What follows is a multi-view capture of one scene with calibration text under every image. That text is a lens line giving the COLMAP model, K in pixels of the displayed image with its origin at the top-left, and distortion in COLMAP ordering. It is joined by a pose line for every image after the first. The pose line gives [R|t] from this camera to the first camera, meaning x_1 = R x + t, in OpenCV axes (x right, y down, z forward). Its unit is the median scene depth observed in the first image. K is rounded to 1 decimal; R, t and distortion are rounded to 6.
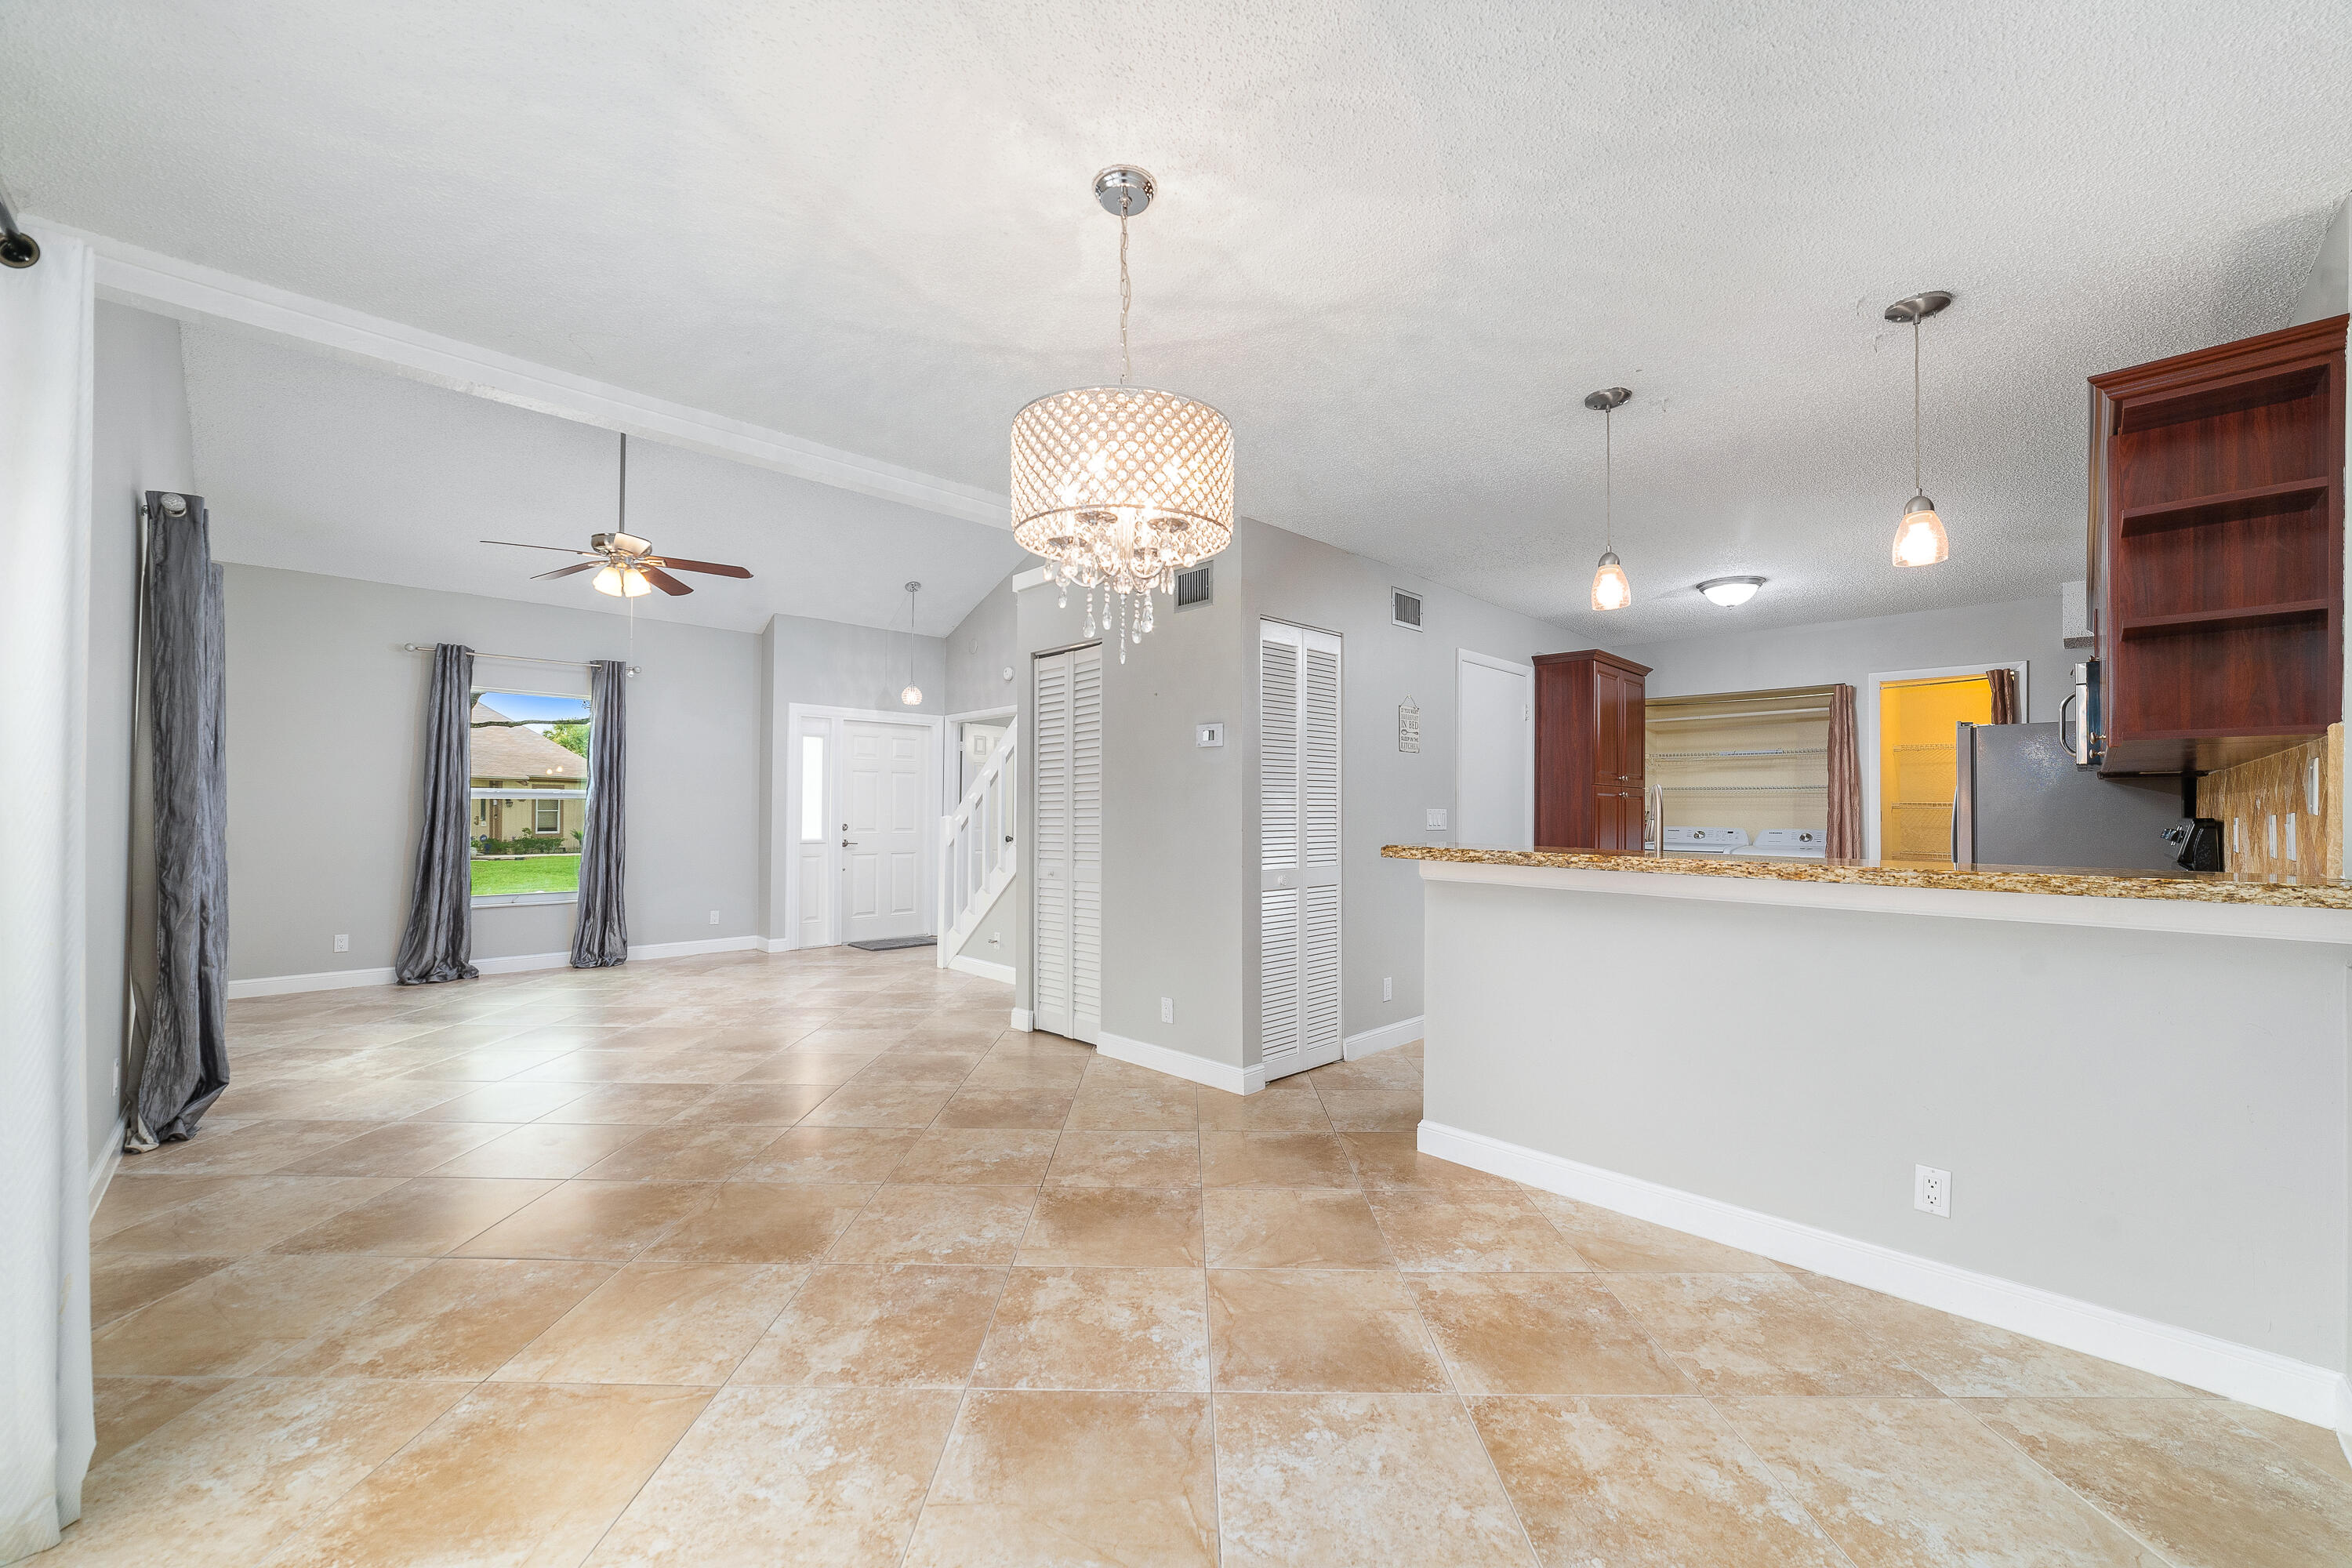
lens RADIAL K [[917.7, 0, 1184.5], [0, 917.7, 806.8], [0, 0, 1]] dist [-0.025058, 0.008781]
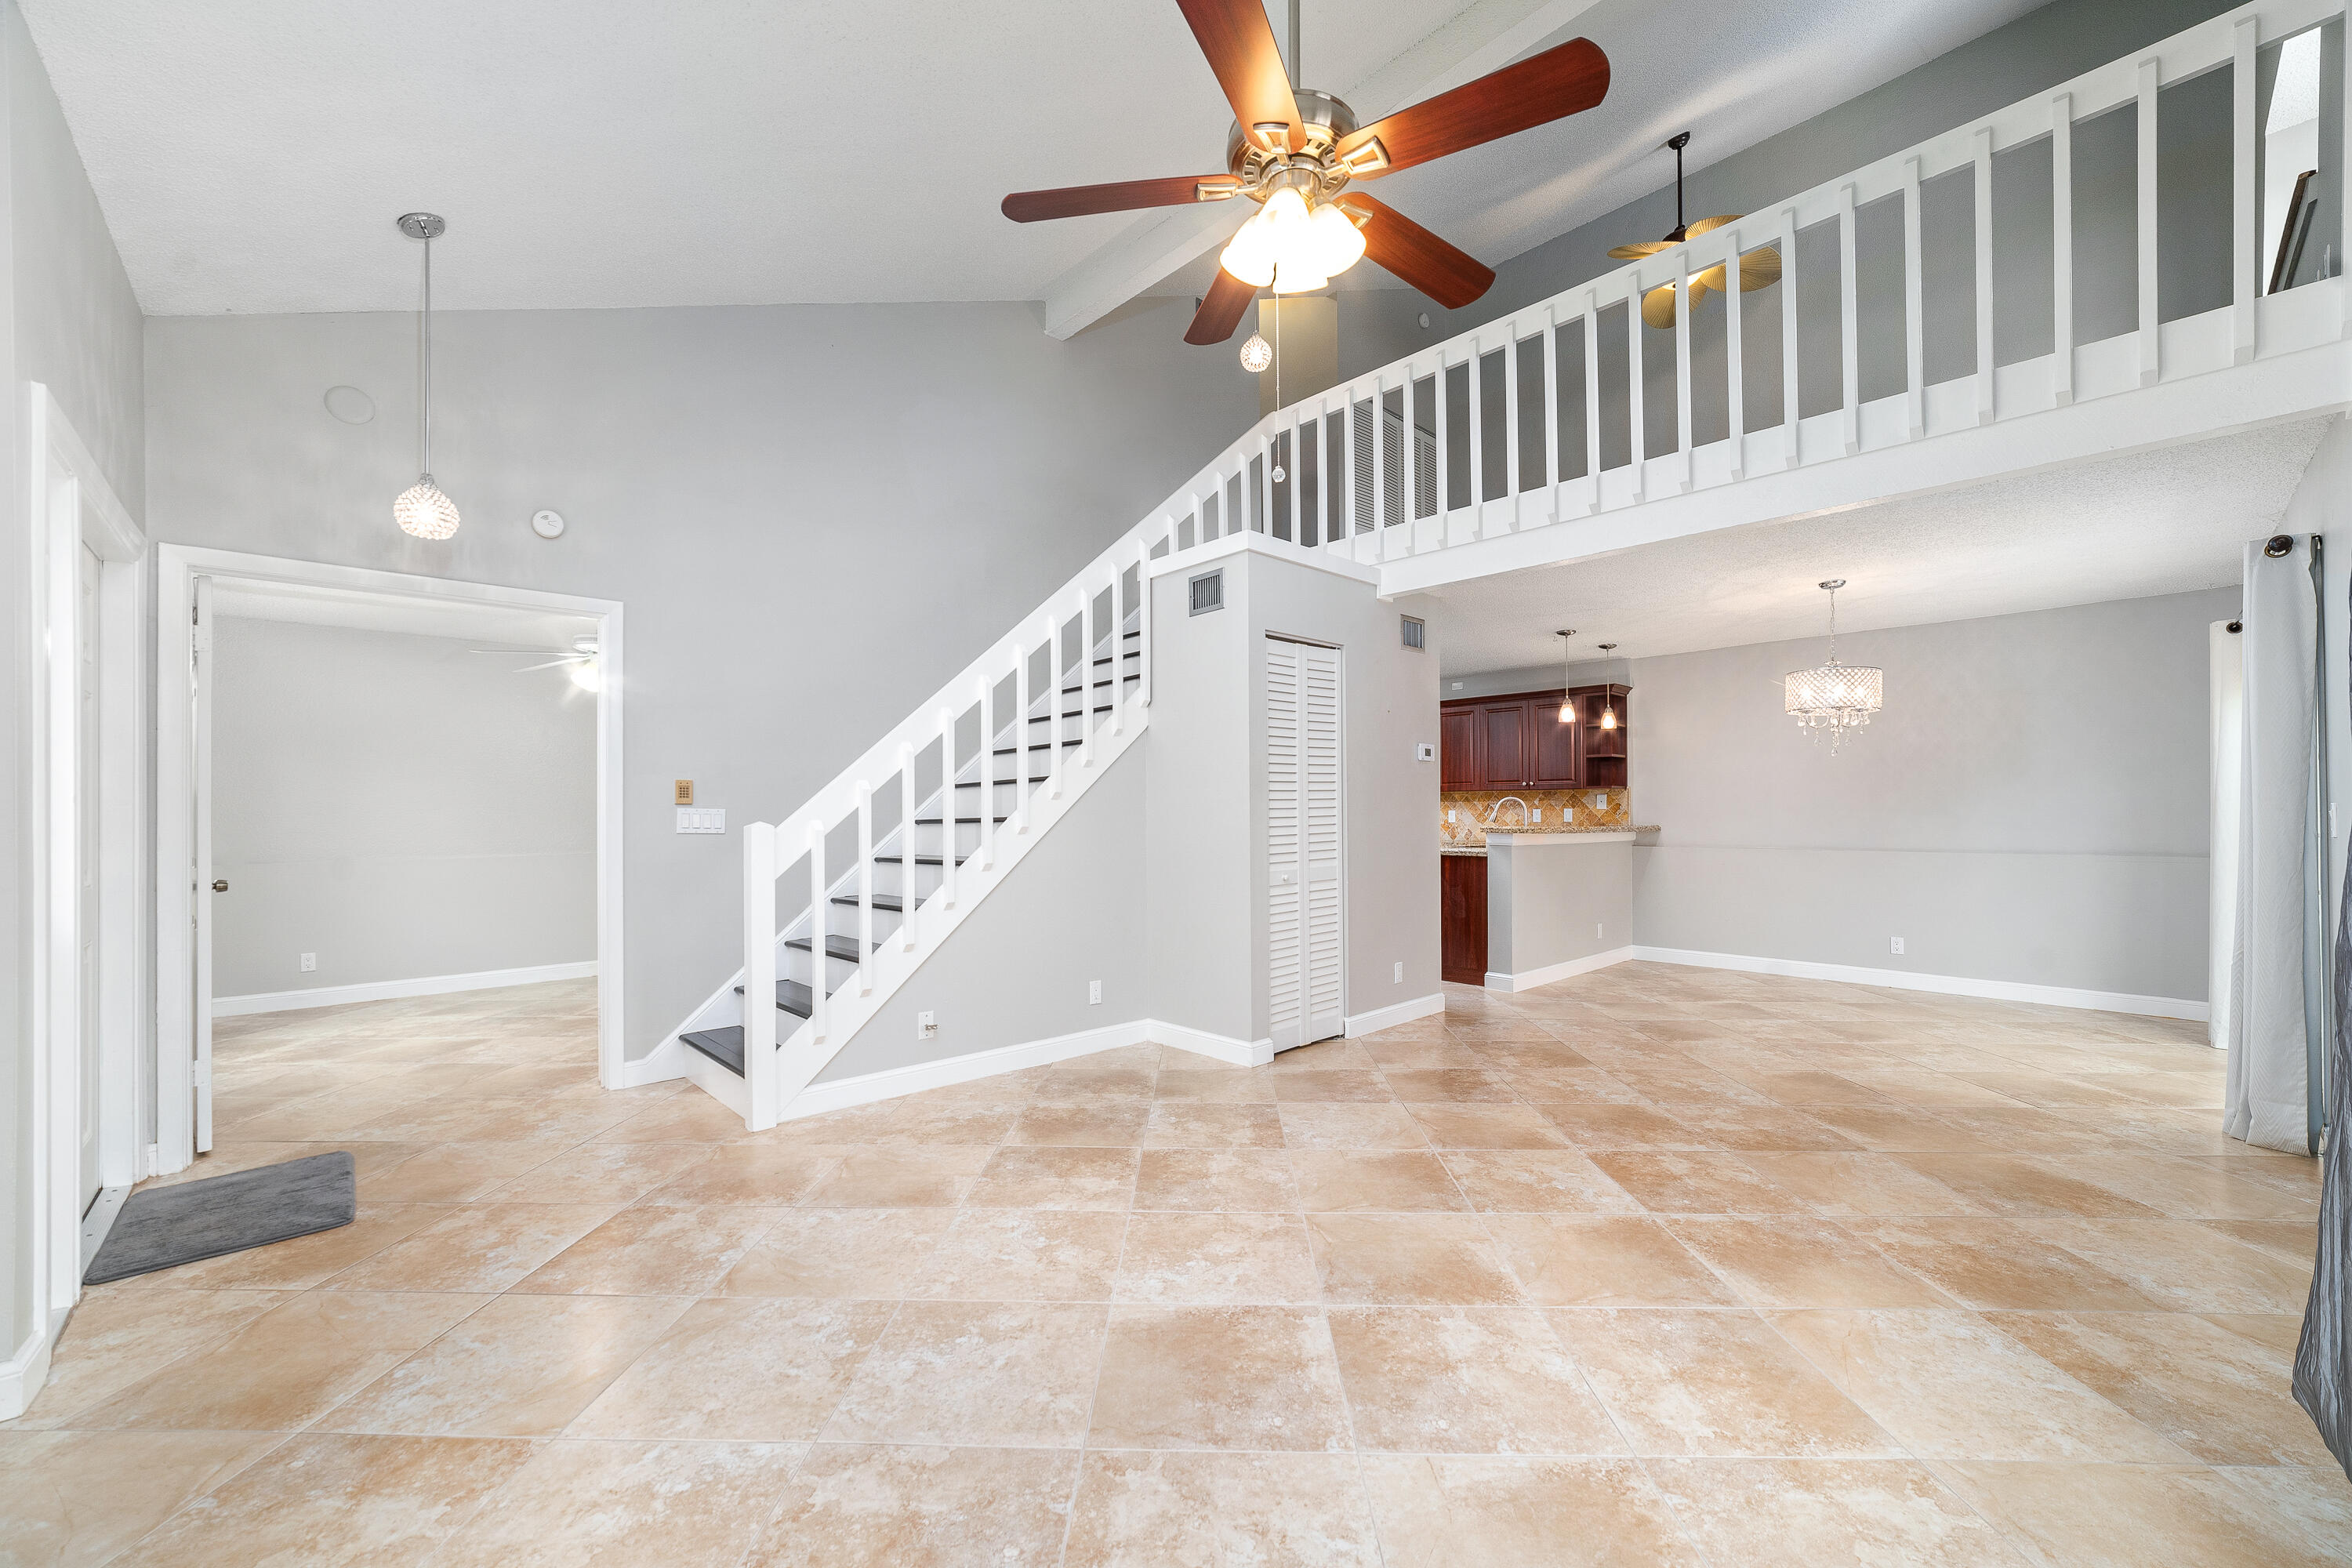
lens RADIAL K [[917.7, 0, 1184.5], [0, 917.7, 806.8], [0, 0, 1]] dist [-0.025058, 0.008781]
pose [[0.021929, 0.000323, 0.999759, -1.752731], [-0.002264, 0.999997, -0.000273, 0.005262], [-0.999757, -0.002257, 0.021930, 1.779772]]
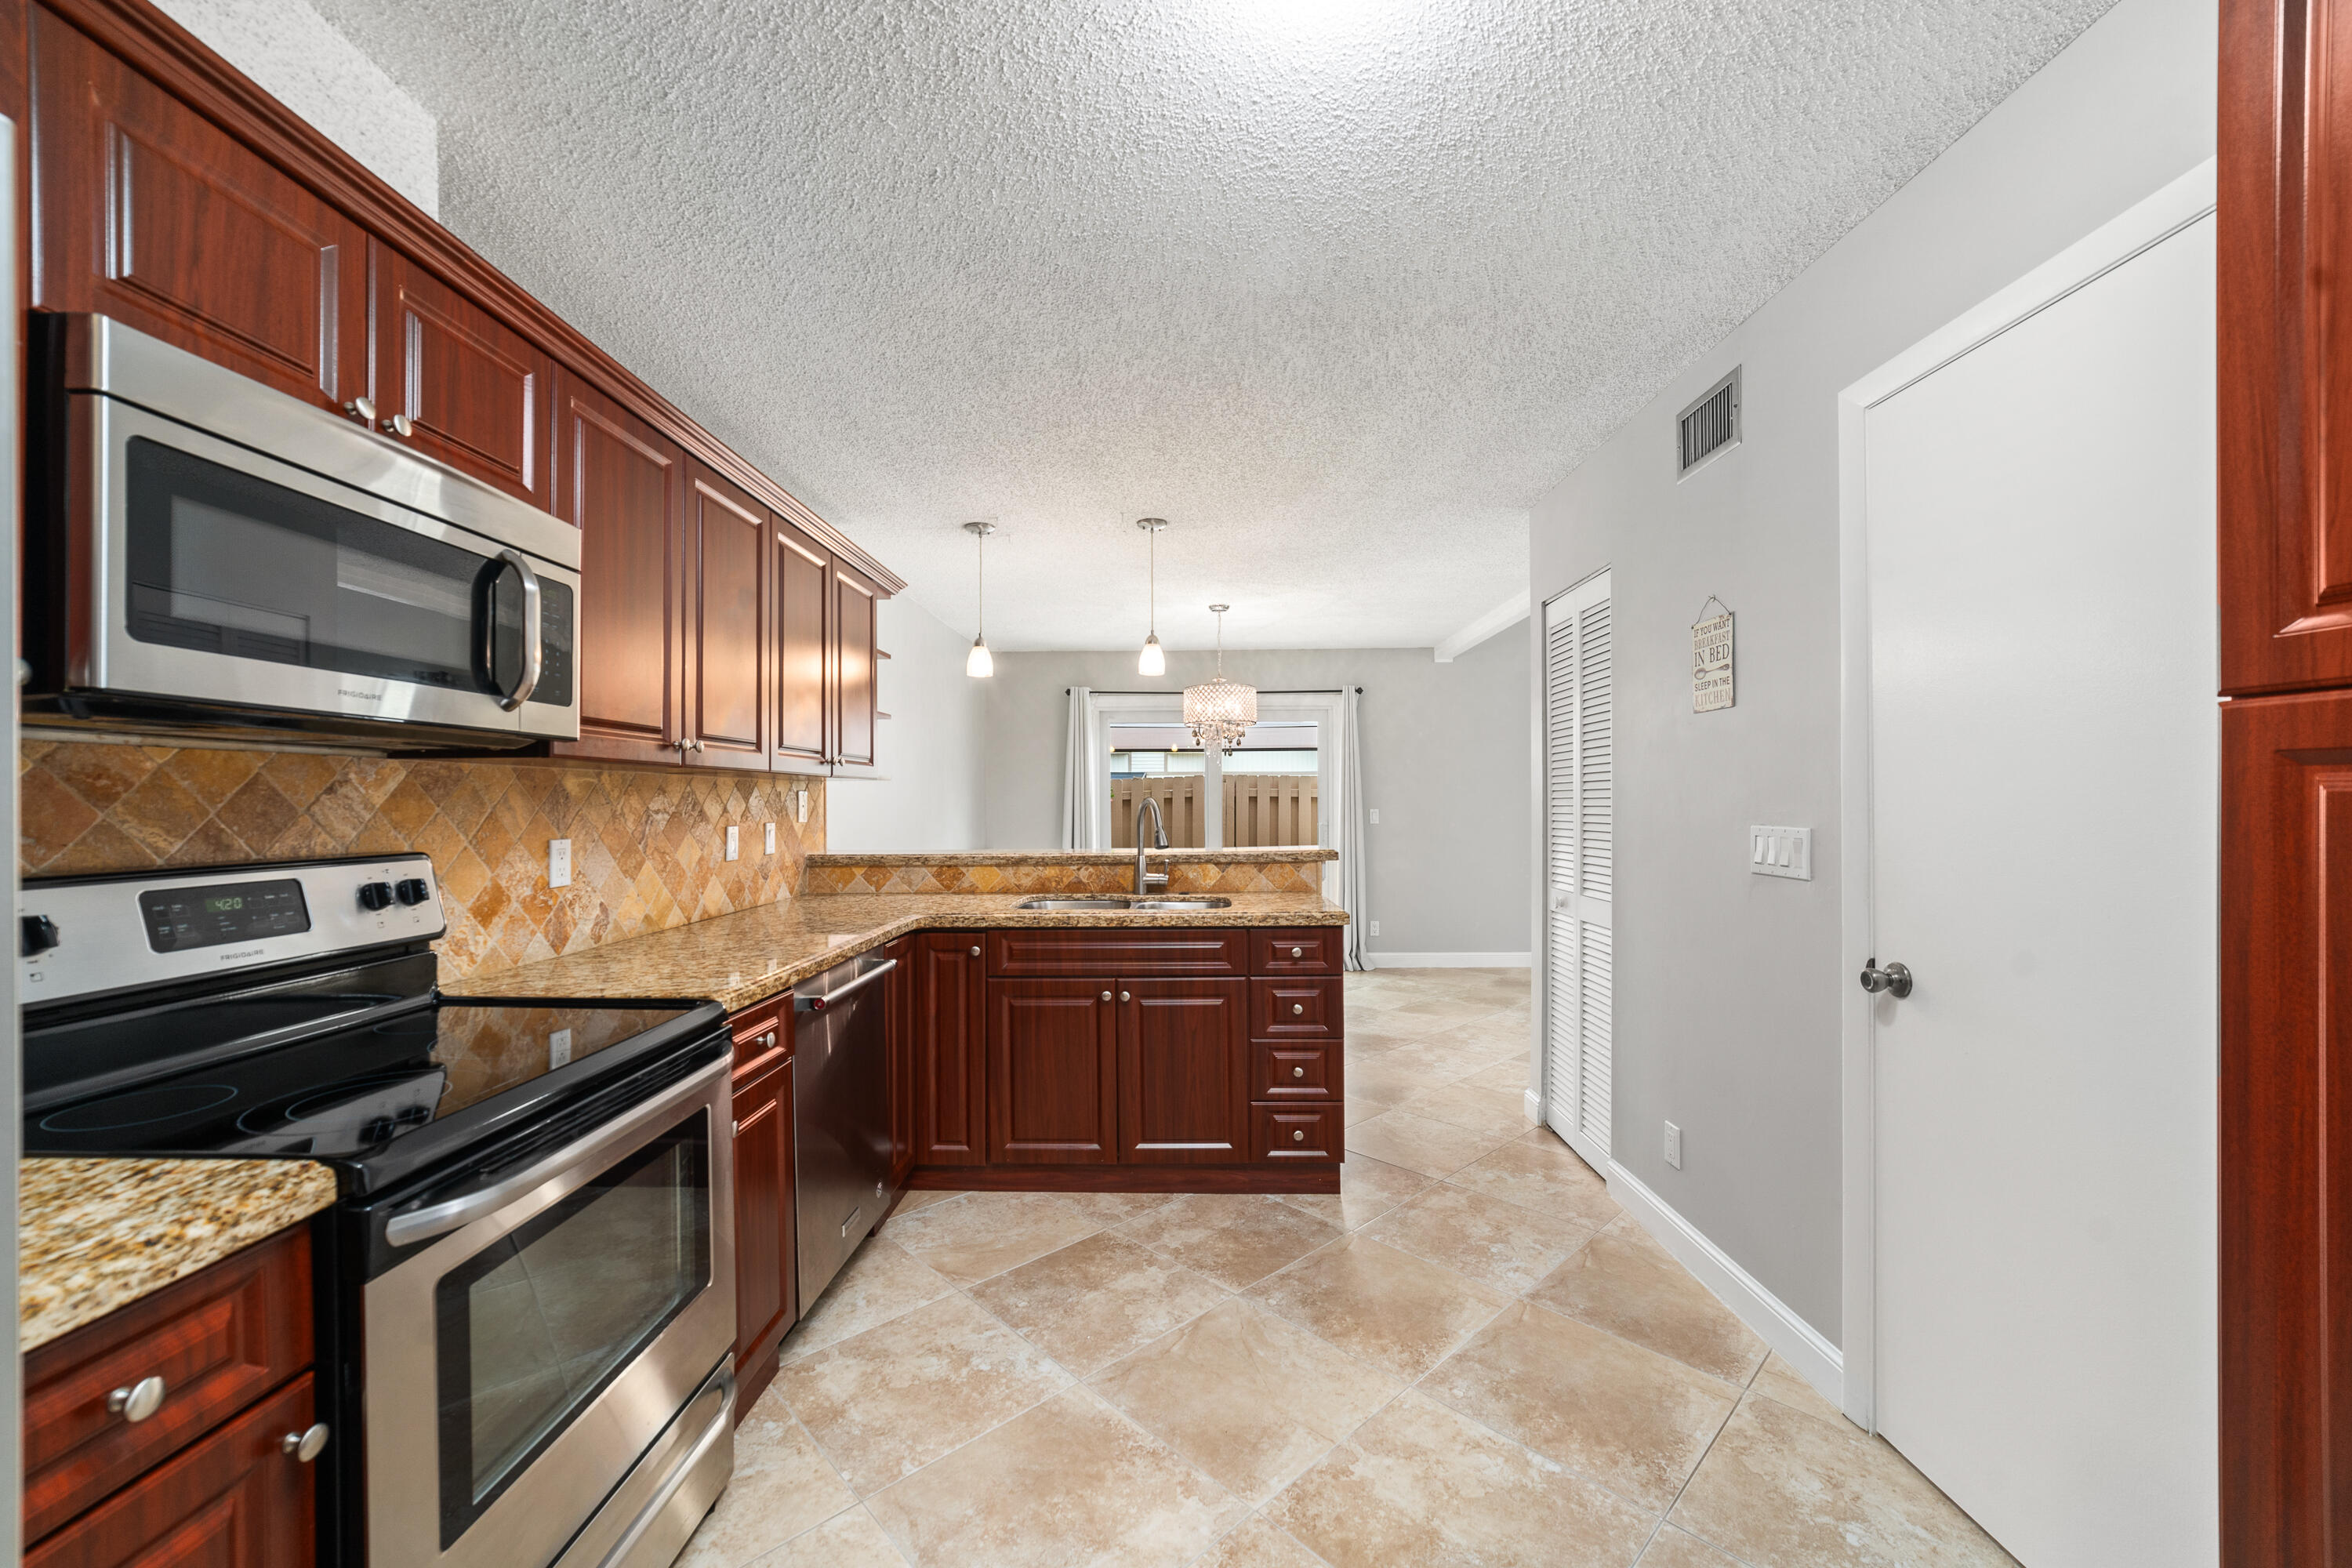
lens RADIAL K [[919.6, 0, 1168.0], [0, 919.6, 800.8], [0, 0, 1]] dist [-0.020548, 0.008821]
pose [[-0.719817, -0.001985, -0.694161, 1.313561], [0.003073, 0.999977, -0.006045, -0.011004], [0.694157, -0.006484, -0.719794, 1.868287]]
